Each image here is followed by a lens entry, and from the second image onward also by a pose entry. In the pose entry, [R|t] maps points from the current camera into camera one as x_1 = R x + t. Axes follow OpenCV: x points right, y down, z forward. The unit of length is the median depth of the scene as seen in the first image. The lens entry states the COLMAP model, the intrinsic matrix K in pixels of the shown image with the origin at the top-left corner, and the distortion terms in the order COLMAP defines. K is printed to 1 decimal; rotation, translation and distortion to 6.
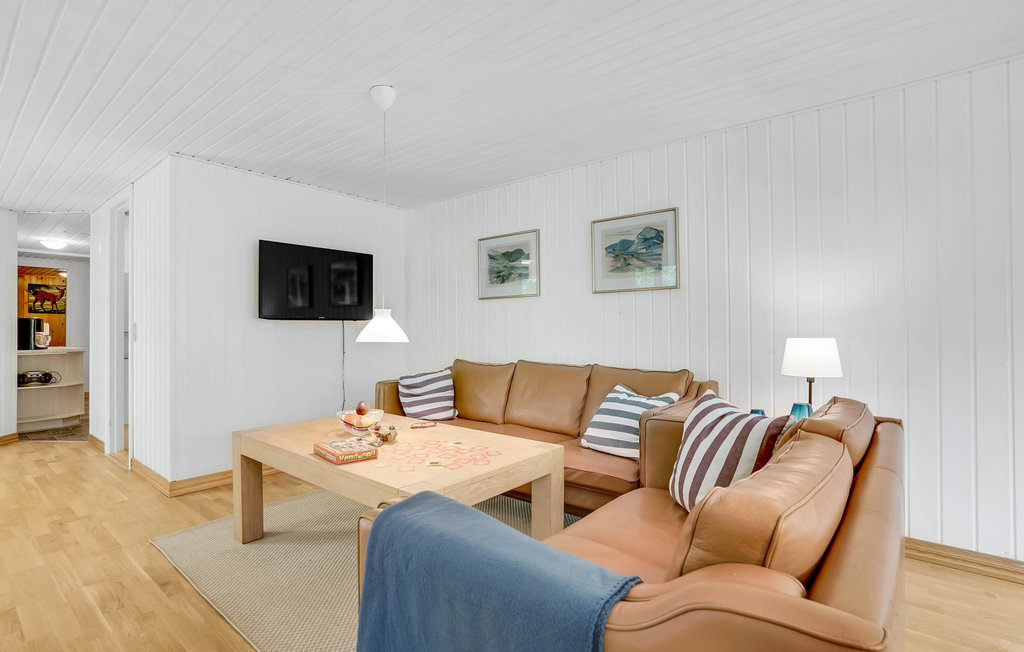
lens RADIAL K [[479.9, 0, 512.0], [0, 479.9, 326.0], [0, 0, 1]] dist [-0.000321, 0.000123]
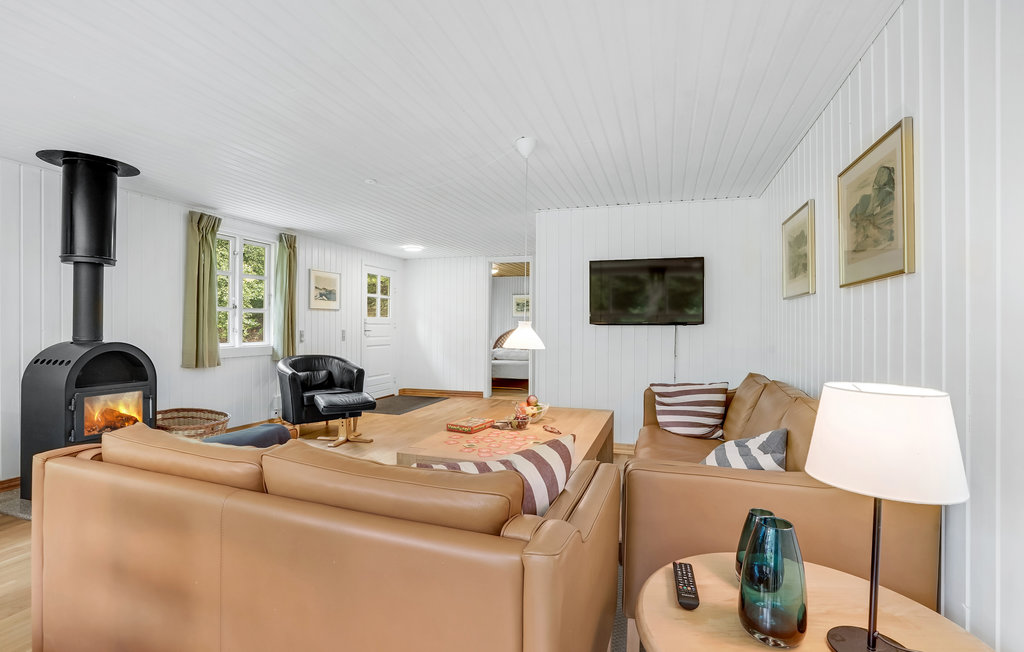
lens RADIAL K [[479.9, 0, 512.0], [0, 479.9, 326.0], [0, 0, 1]] dist [-0.000321, 0.000123]
pose [[0.362862, 0.008985, -0.931800, 0.564918], [-0.001066, 0.999957, 0.009228, -0.021651], [0.931842, -0.002356, 0.362856, 0.345242]]
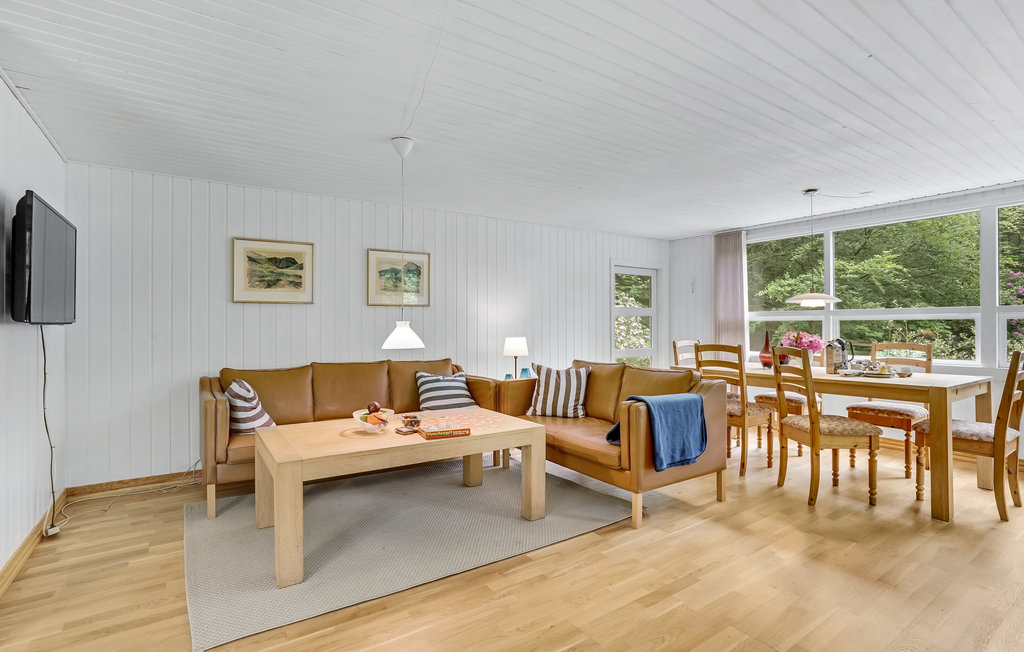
lens RADIAL K [[479.9, 0, 512.0], [0, 479.9, 326.0], [0, 0, 1]] dist [-0.000321, 0.000123]
pose [[0.295021, 0.001714, 0.955489, -0.904481], [-0.003227, 0.999994, -0.000797, -0.014343], [-0.955485, -0.002848, 0.295025, 0.258685]]
